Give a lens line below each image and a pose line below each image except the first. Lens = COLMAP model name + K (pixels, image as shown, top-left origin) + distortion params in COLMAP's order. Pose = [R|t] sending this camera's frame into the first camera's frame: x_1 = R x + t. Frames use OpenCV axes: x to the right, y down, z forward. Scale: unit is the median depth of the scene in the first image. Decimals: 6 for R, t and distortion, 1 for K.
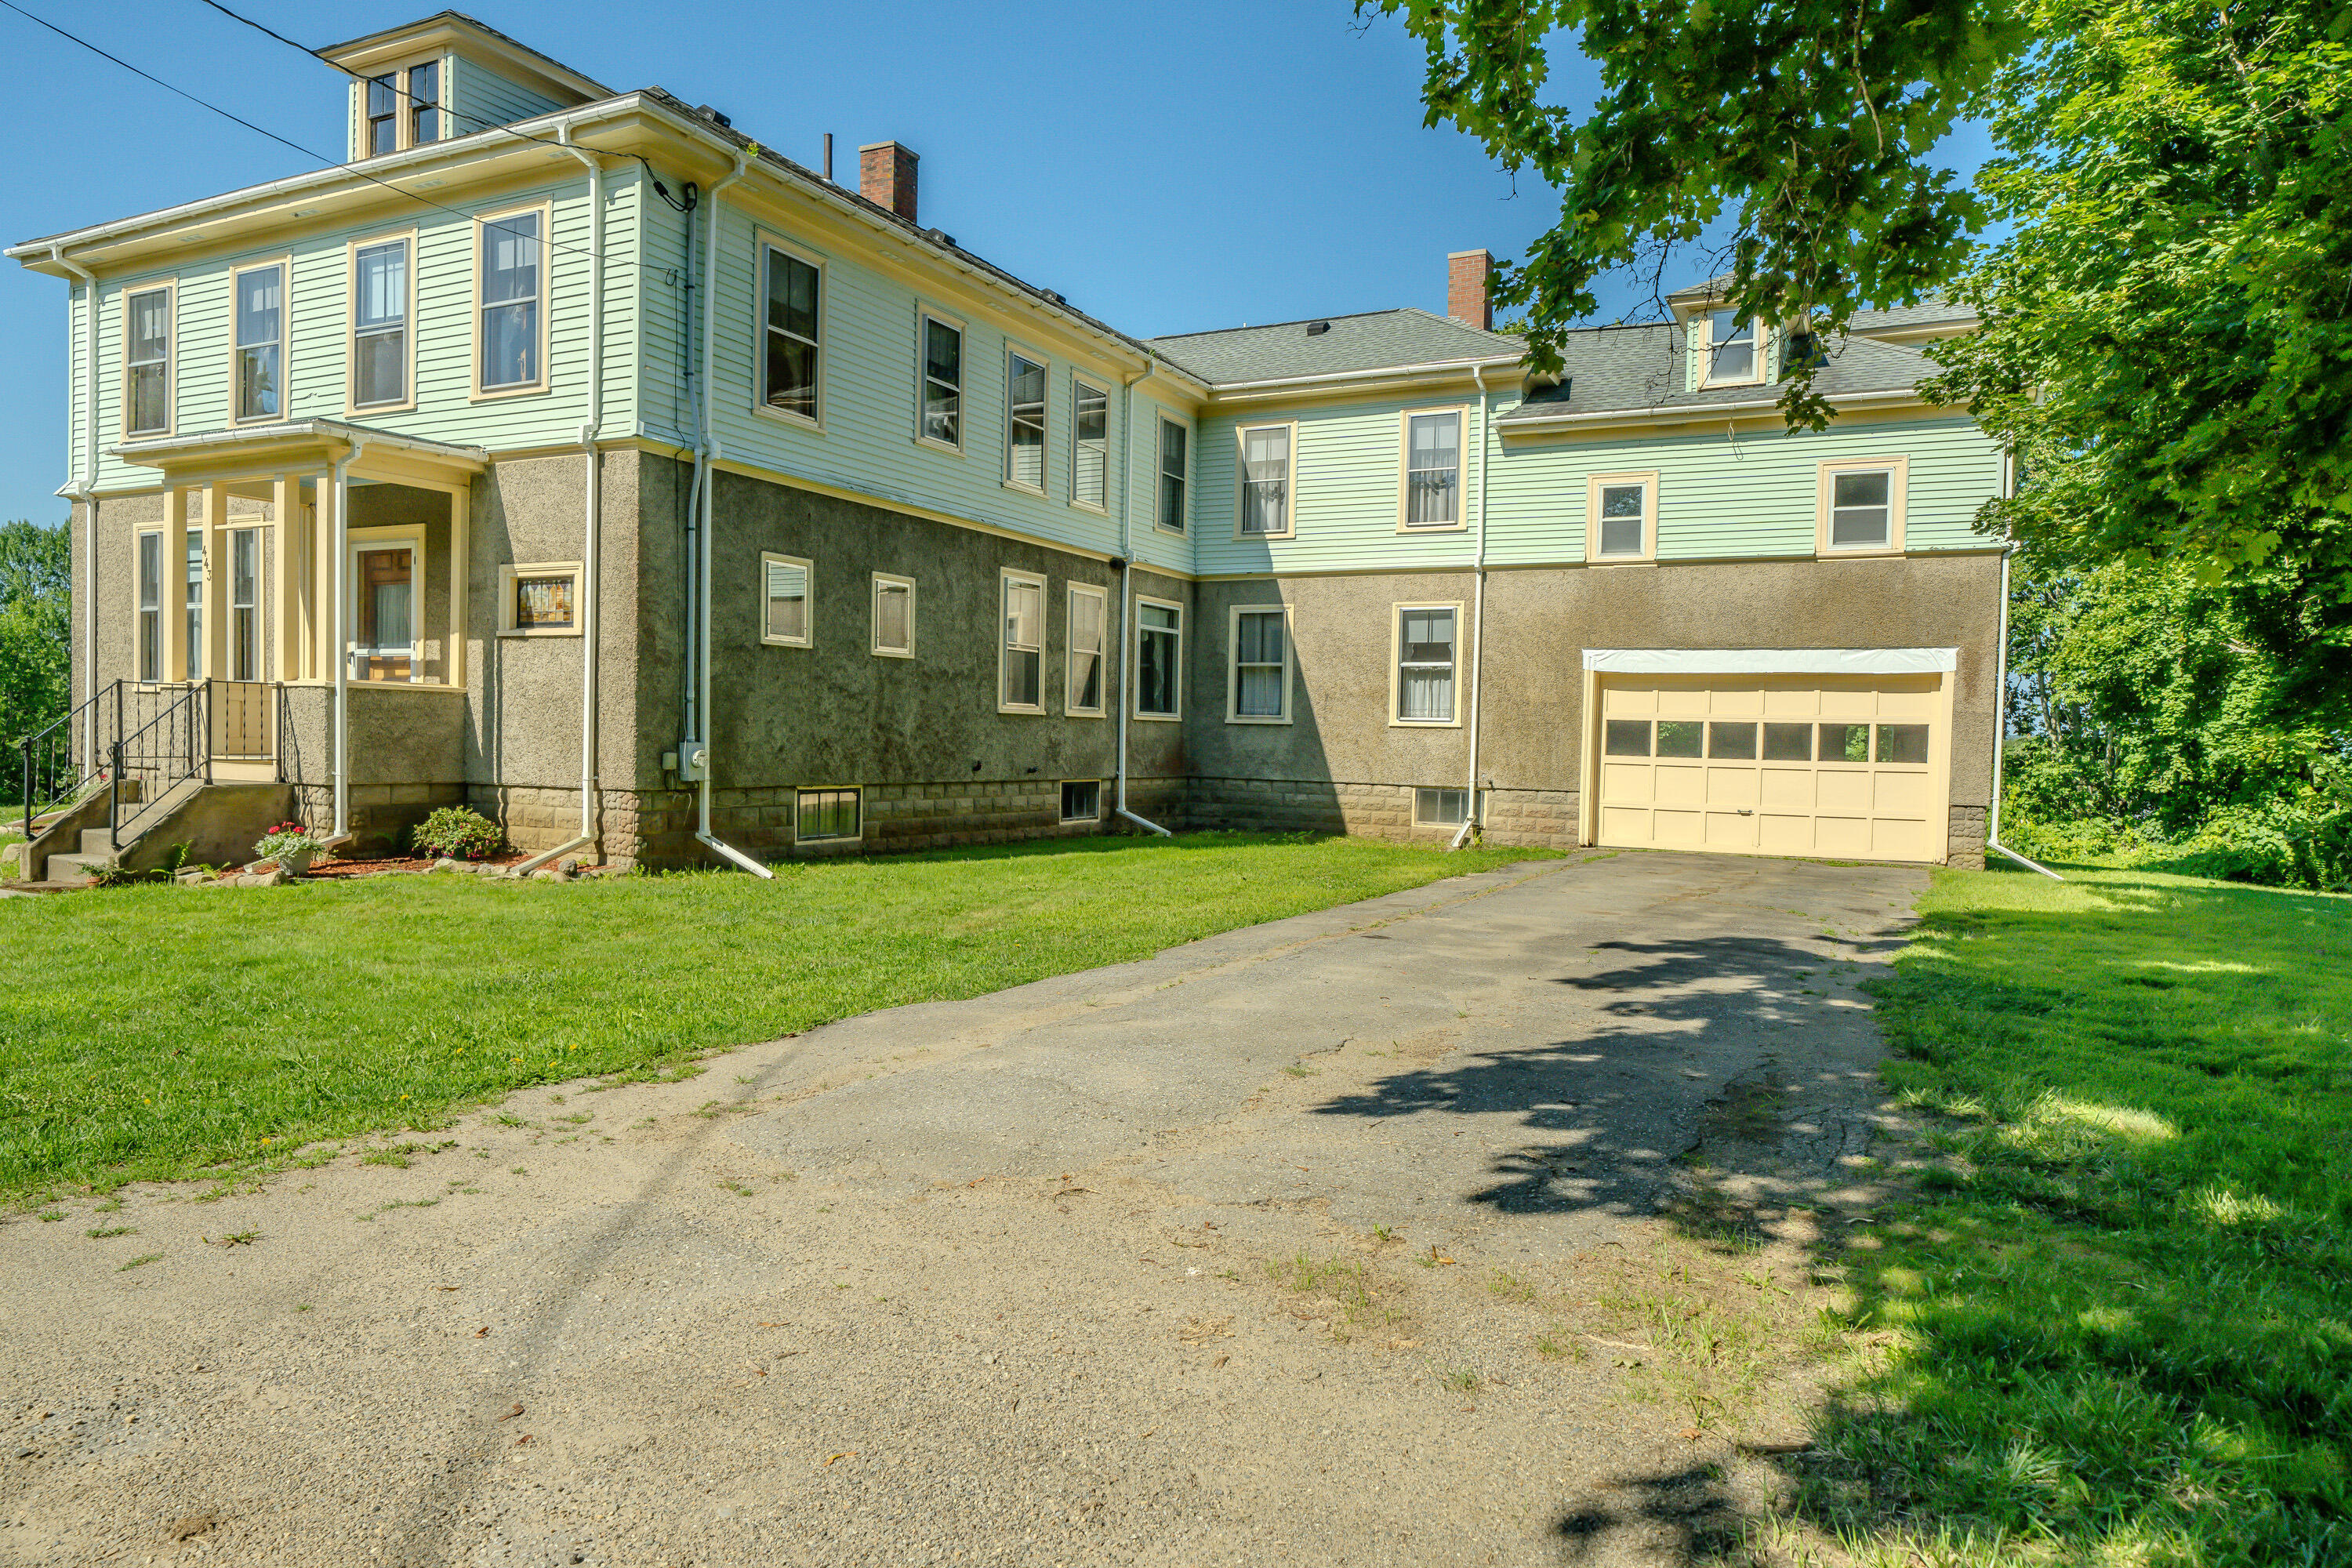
lens RADIAL K [[1443.5, 0, 1181.1], [0, 1443.5, 783.9], [0, 0, 1]] dist [-0.002596, -0.000832]
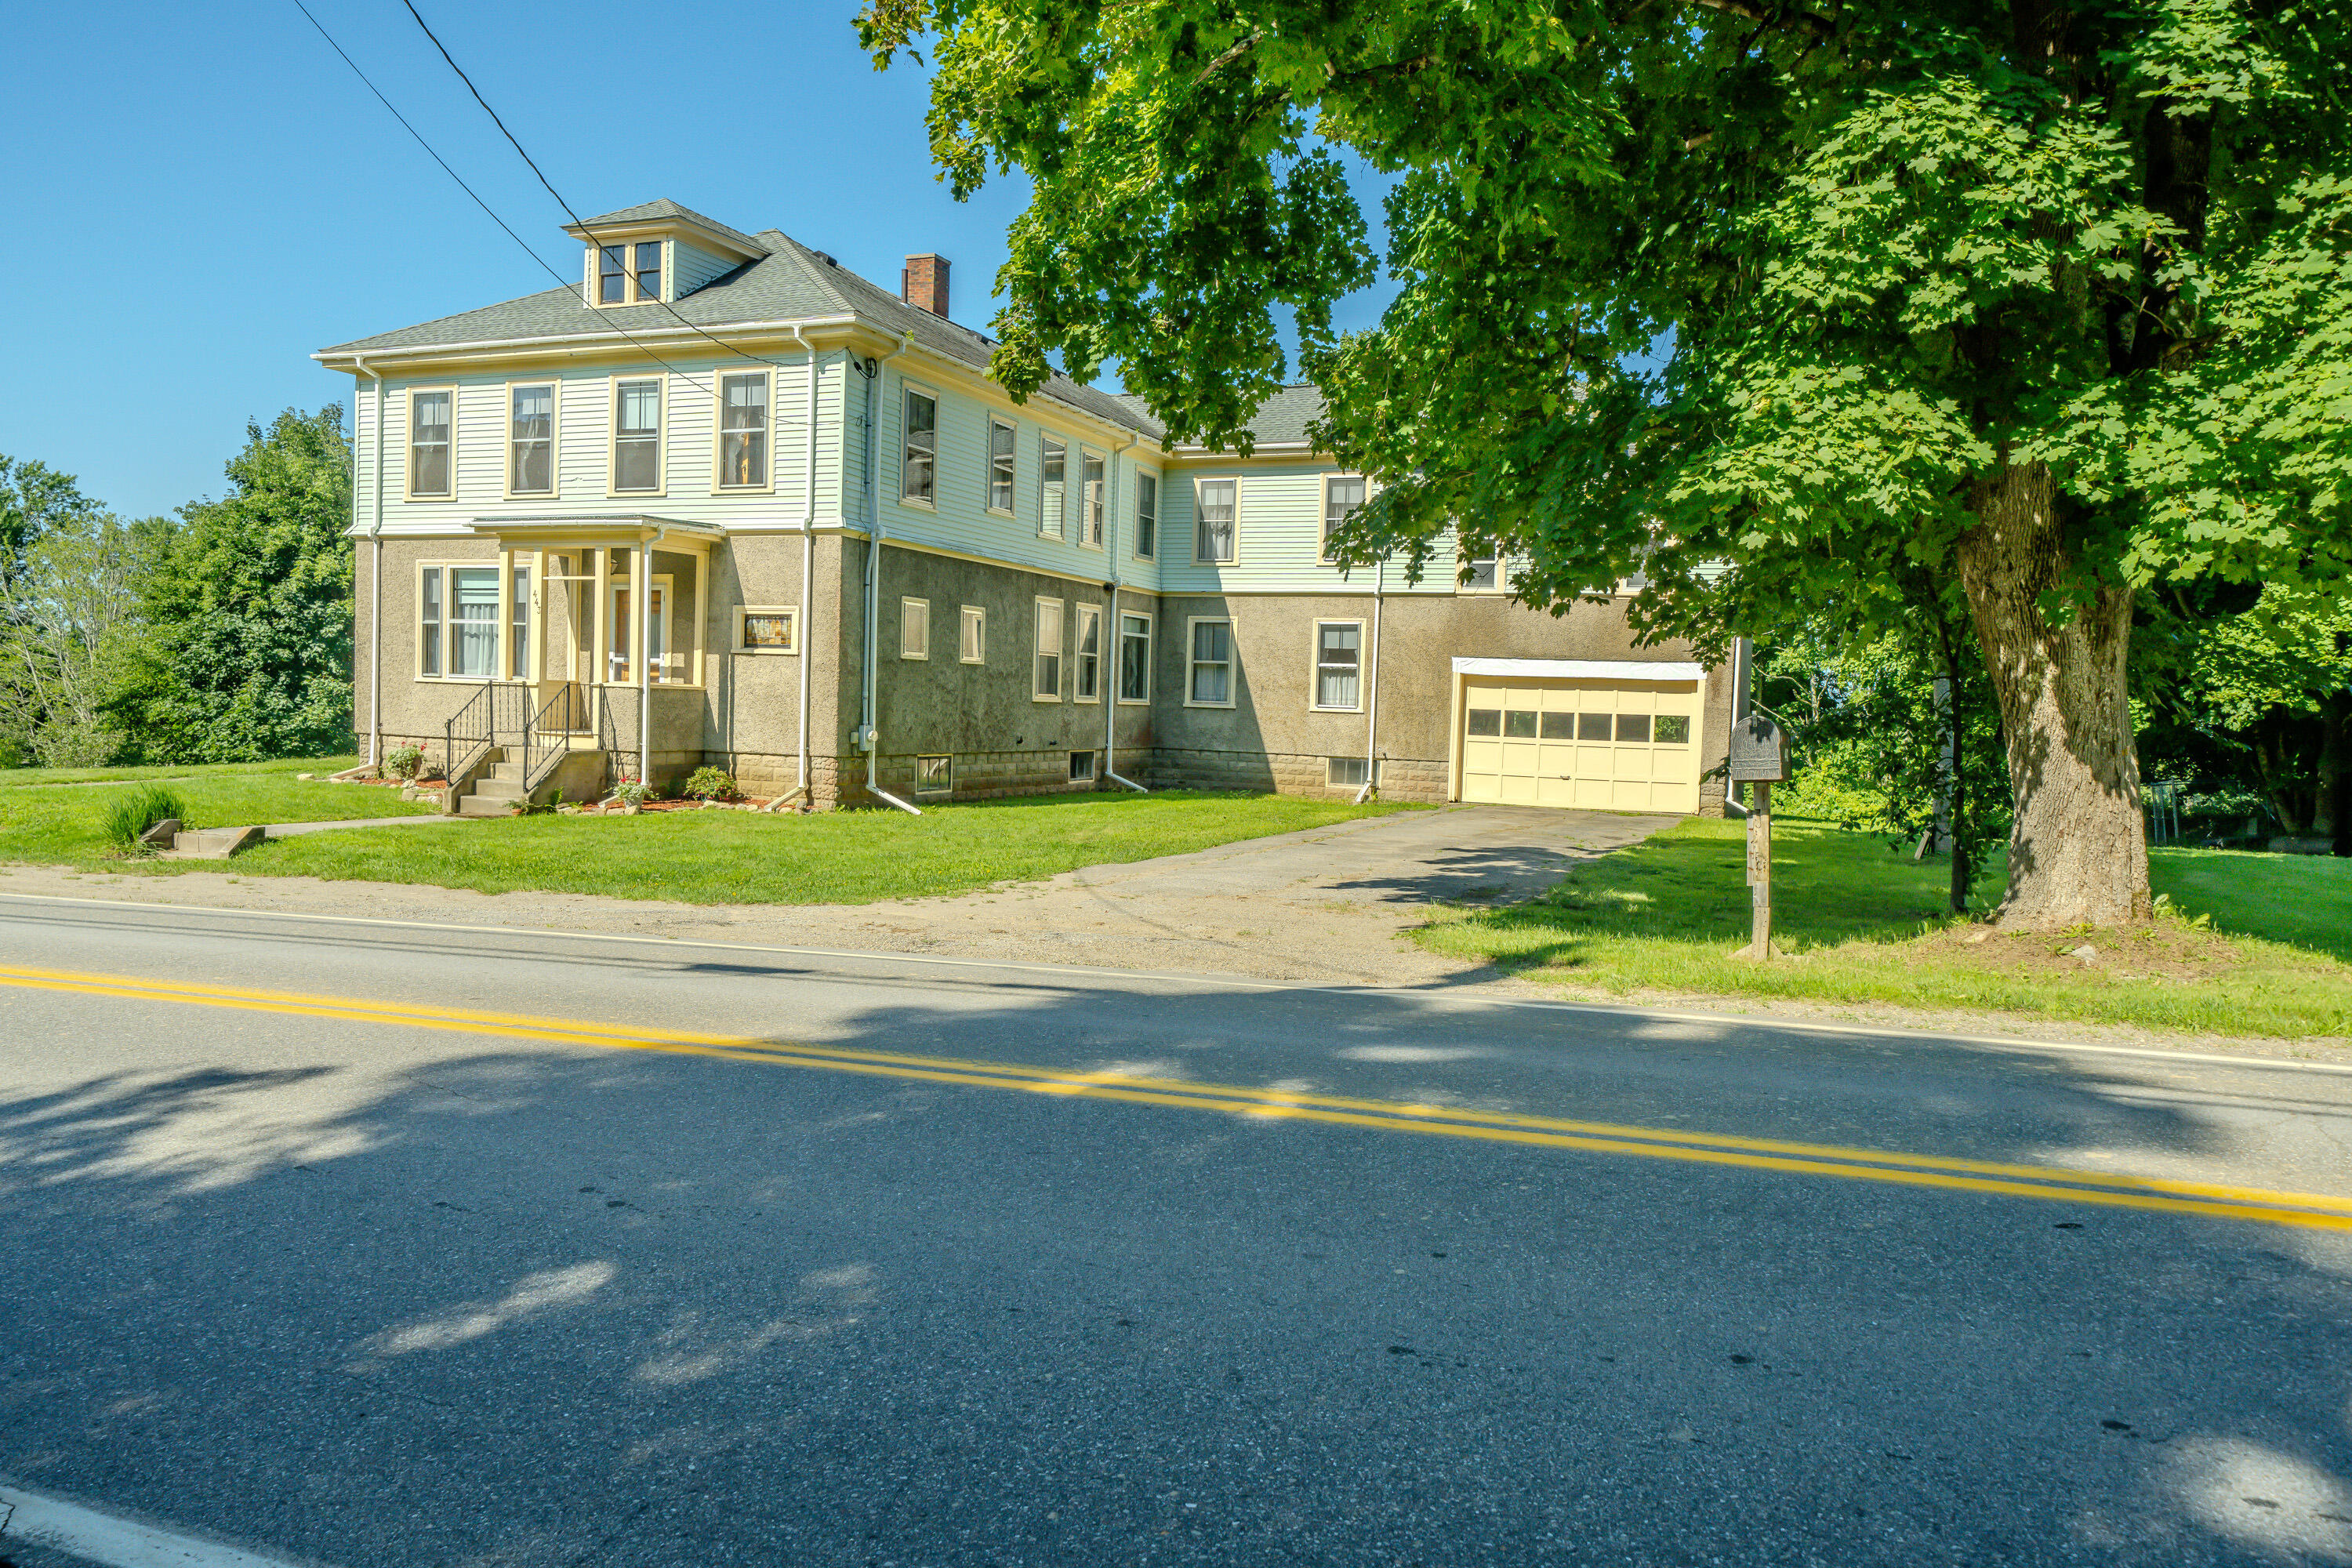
lens RADIAL K [[1663.2, 0, 1175.7], [0, 1663.2, 785.5], [0, 0, 1]] dist [0.002952, 0.000630]
pose [[0.996242, 0.006068, 0.086397, -0.141950], [-0.007983, 0.999730, 0.021832, -0.005342], [-0.086242, -0.022440, 0.996022, -0.662337]]
